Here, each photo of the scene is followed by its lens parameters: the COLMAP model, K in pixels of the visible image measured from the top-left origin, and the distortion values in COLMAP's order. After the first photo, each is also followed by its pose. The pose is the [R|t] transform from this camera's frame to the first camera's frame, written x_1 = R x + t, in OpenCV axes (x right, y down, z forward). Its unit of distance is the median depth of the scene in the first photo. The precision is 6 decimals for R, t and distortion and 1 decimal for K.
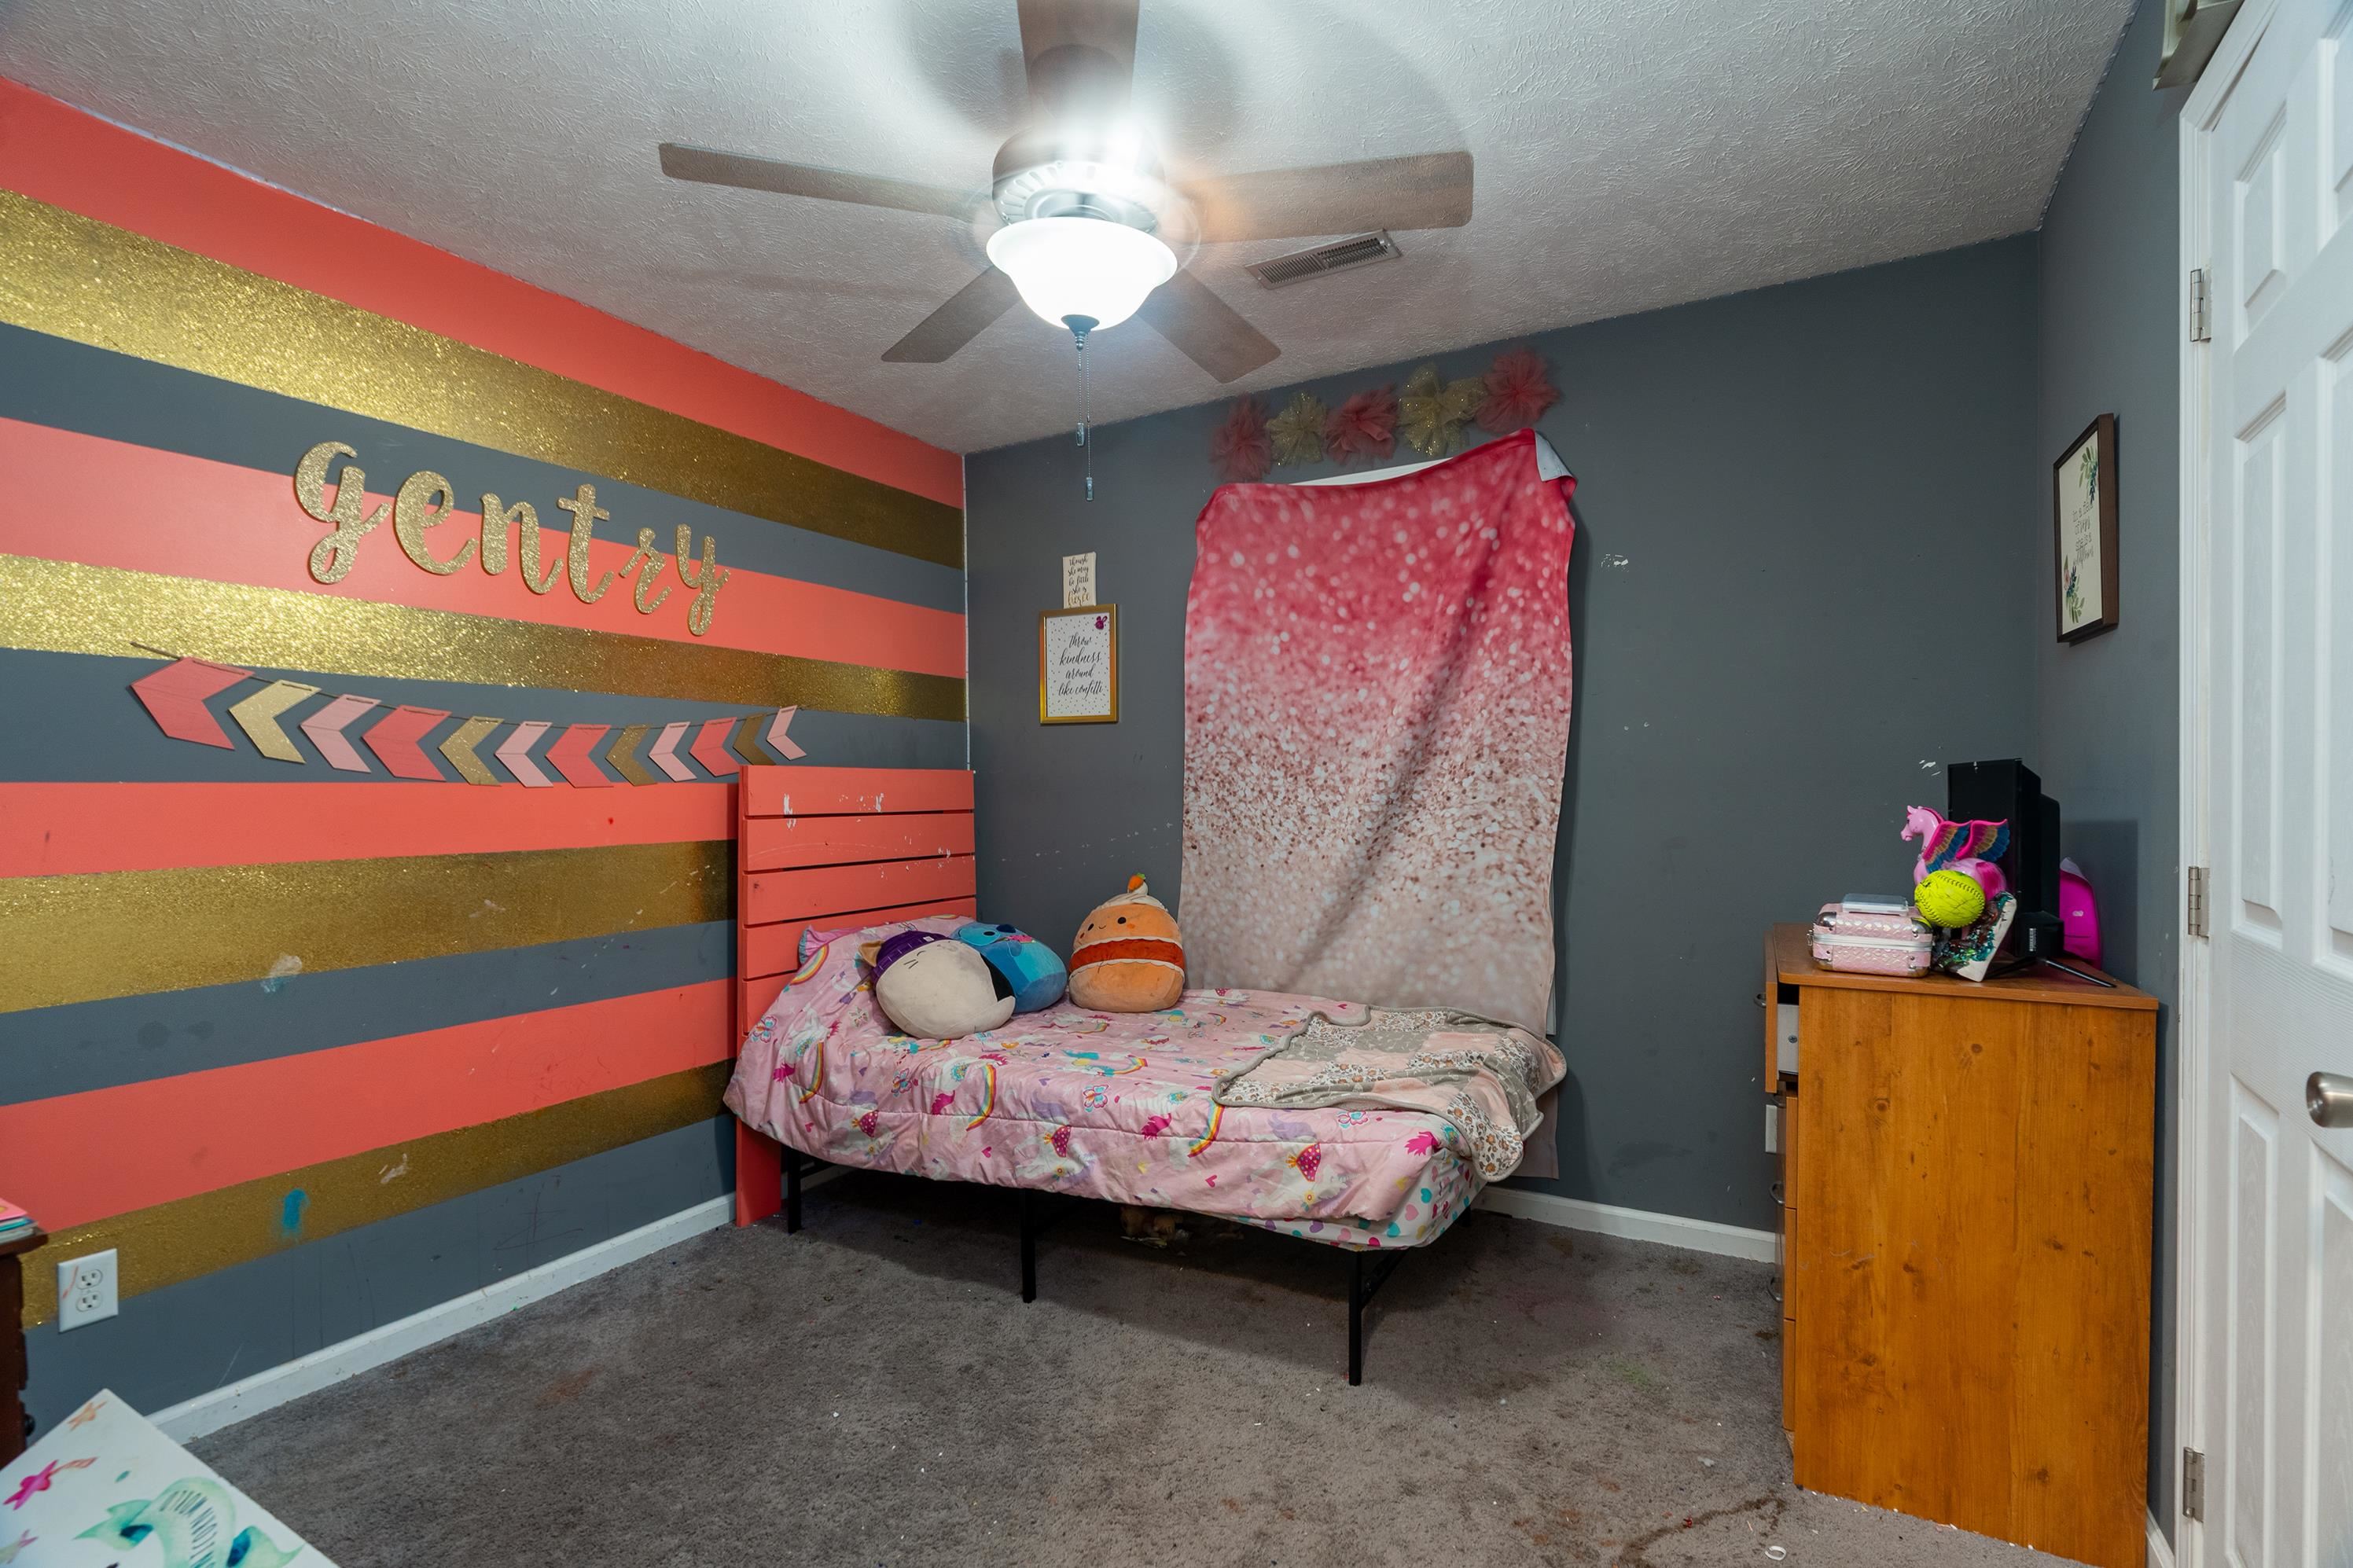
lens RADIAL K [[1080.9, 0, 1167.0], [0, 1080.9, 809.4], [0, 0, 1]] dist [-0.001402, -0.000066]
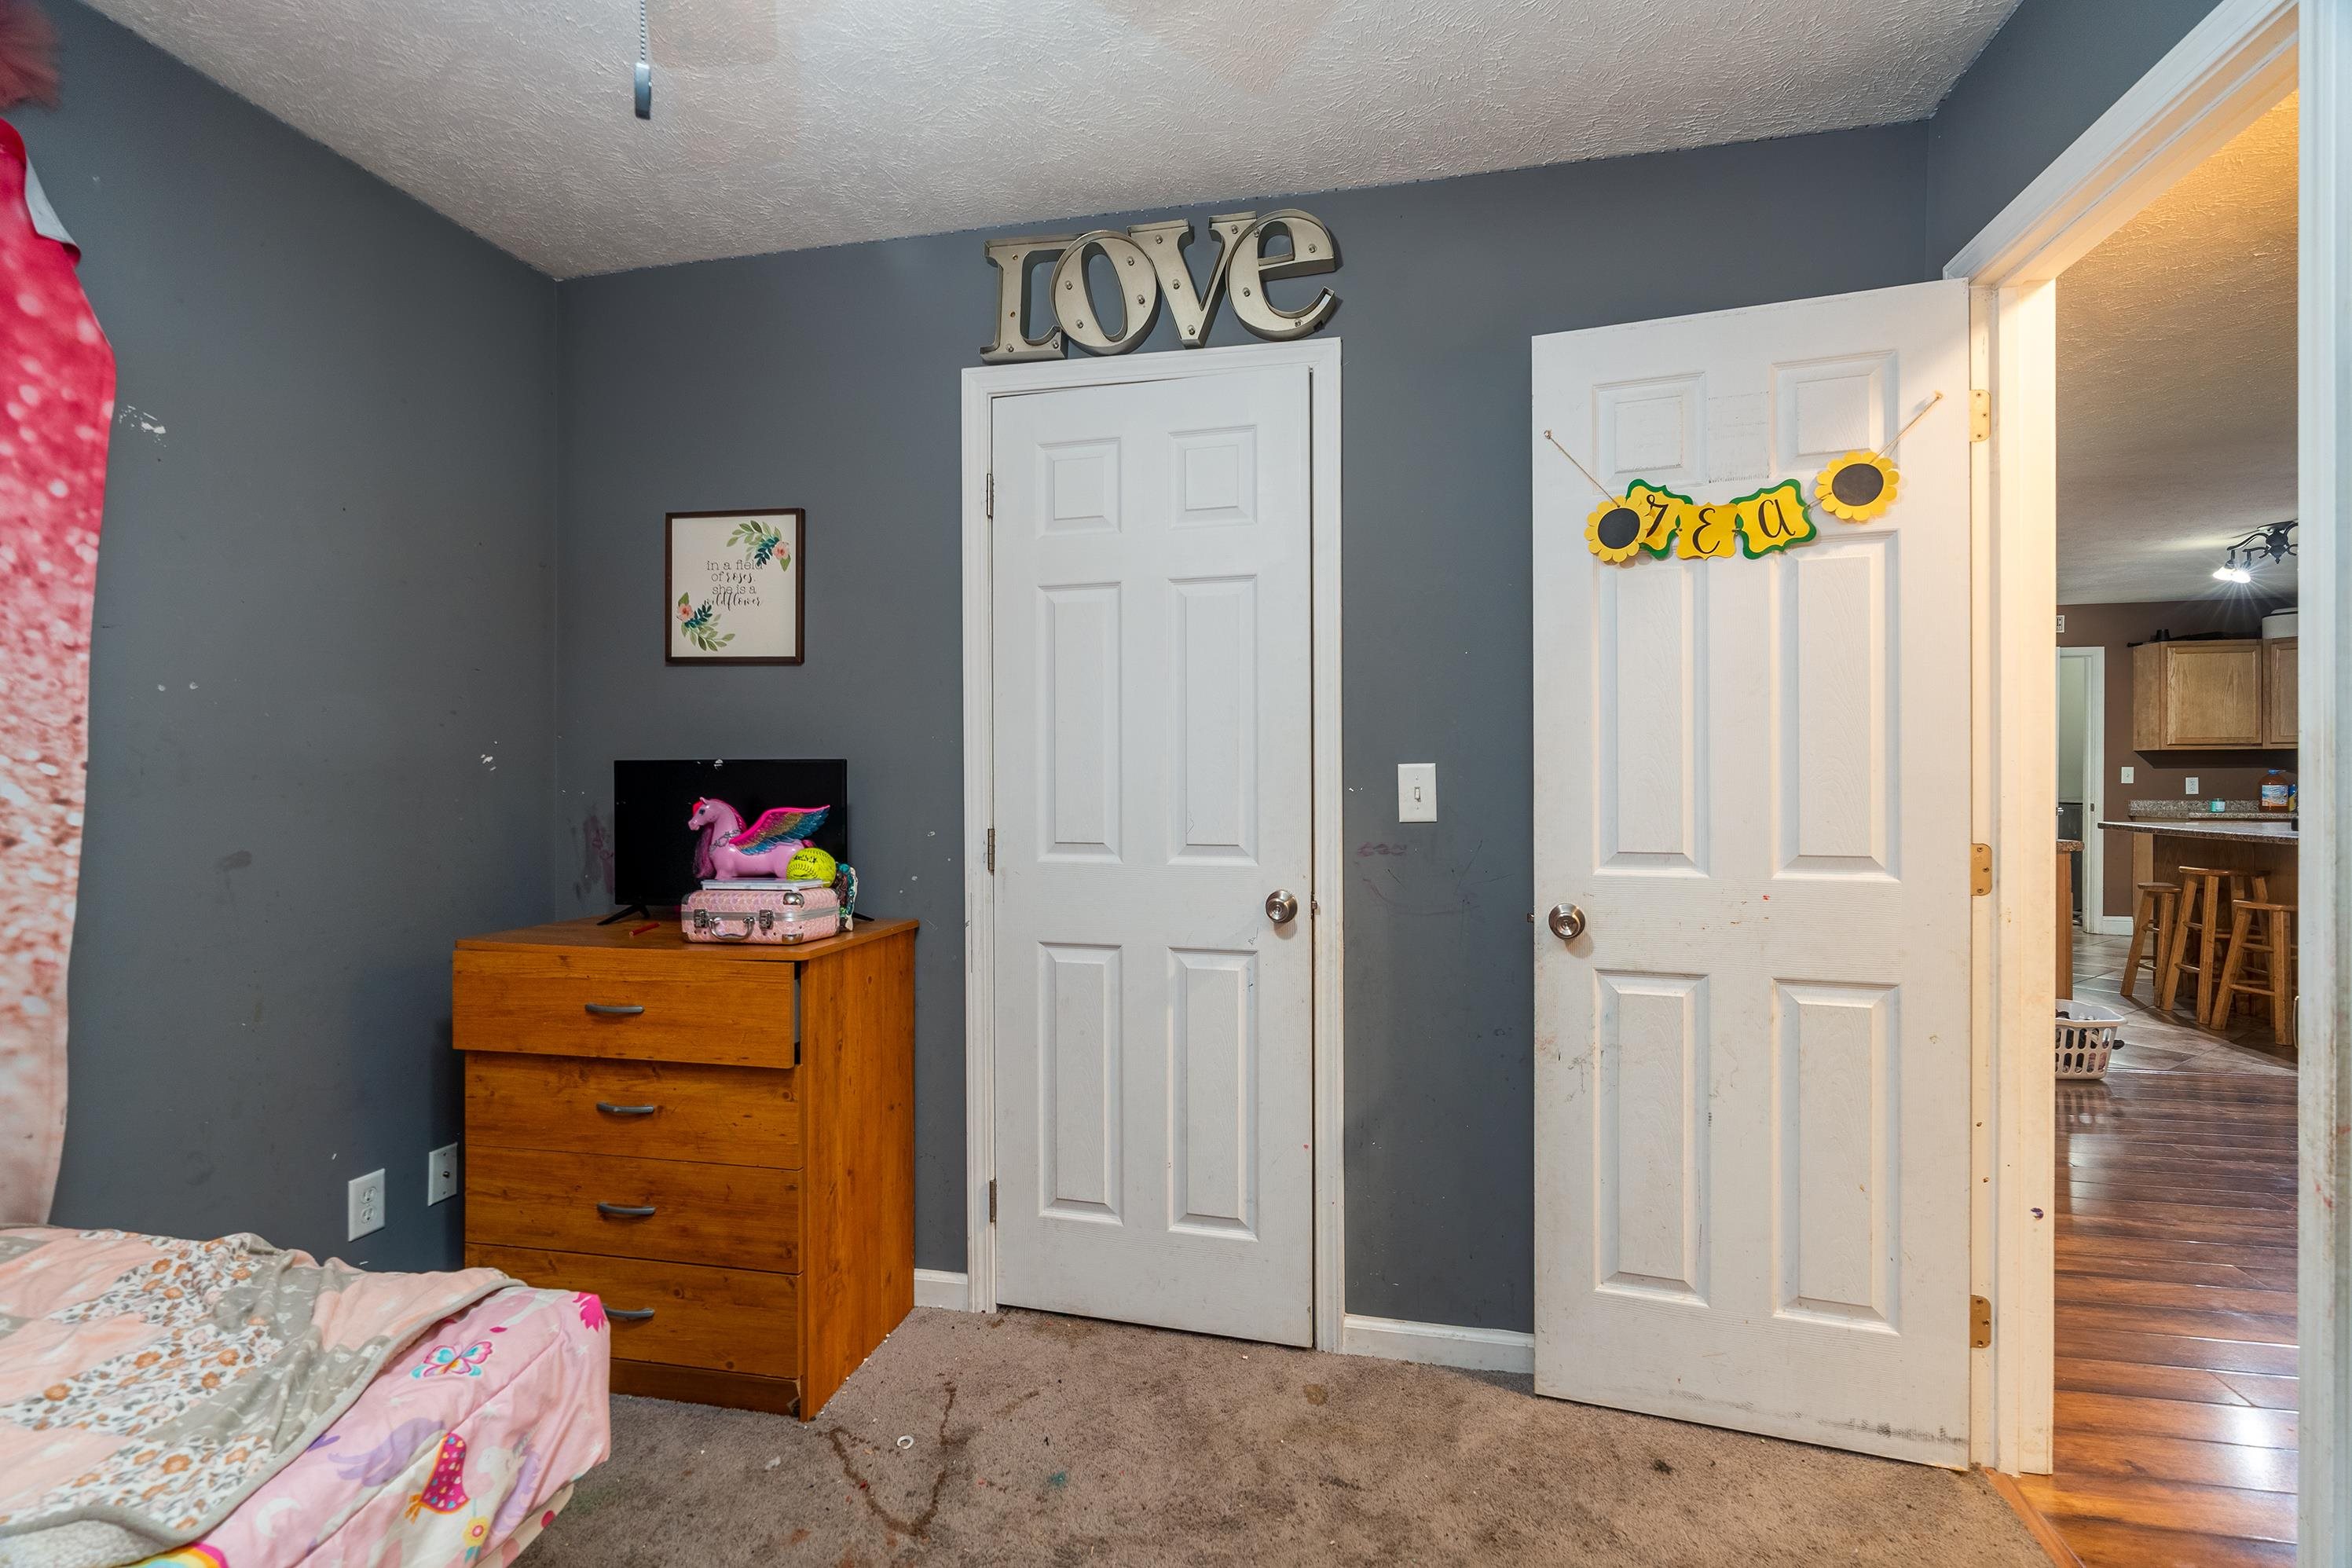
lens RADIAL K [[1098.5, 0, 1176.0], [0, 1098.5, 784.0], [0, 0, 1]] dist [-0.001957, -0.000196]
pose [[-0.307687, 0.006220, 0.951467, -0.375141], [0.021854, 0.999761, 0.000531, -0.005228], [-0.951237, 0.020956, -0.307749, 0.622683]]
